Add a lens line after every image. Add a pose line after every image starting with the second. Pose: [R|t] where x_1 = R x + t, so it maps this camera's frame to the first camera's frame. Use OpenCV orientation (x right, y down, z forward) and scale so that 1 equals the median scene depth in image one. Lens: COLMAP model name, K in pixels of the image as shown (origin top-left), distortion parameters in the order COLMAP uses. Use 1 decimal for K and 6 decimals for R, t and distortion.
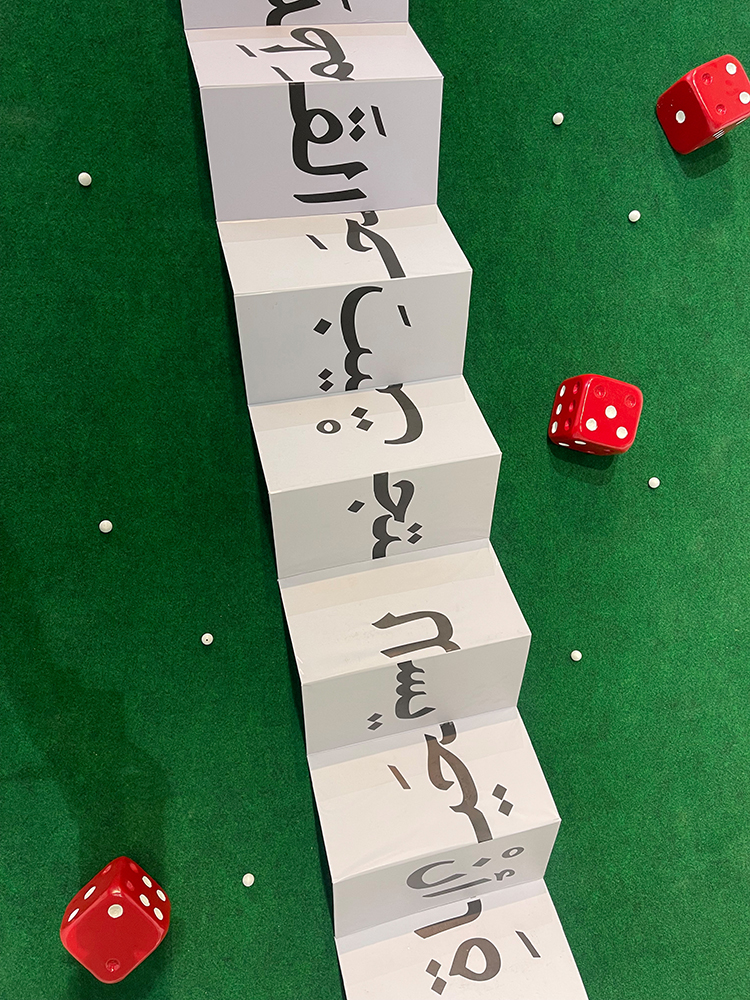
lens RADIAL K [[748.0, 0, 385.6], [0, 748.0, 508.6], [0, 0, 1]] dist [0.004786, -0.006736]
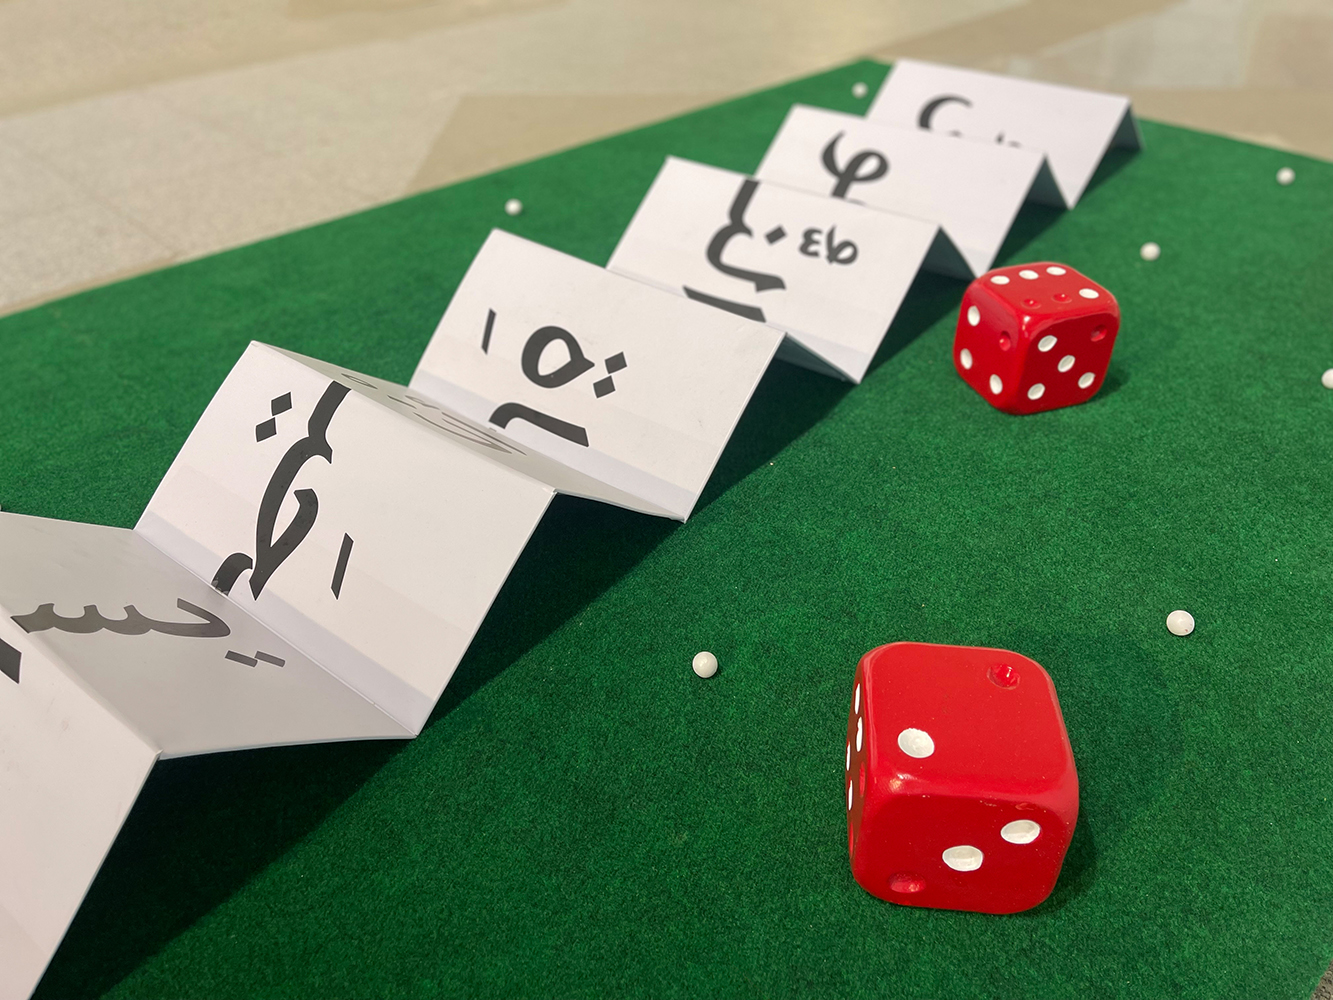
lens RADIAL K [[993.3, 0, 680.2], [0, 993.3, 495.8], [0, 0, 1]] dist [0.012640, 0.005486]
pose [[-0.664394, -0.581261, 0.469804, -0.399653], [0.735836, -0.398671, 0.547363, 0.188849], [-0.130863, 0.709363, 0.692588, 0.503558]]
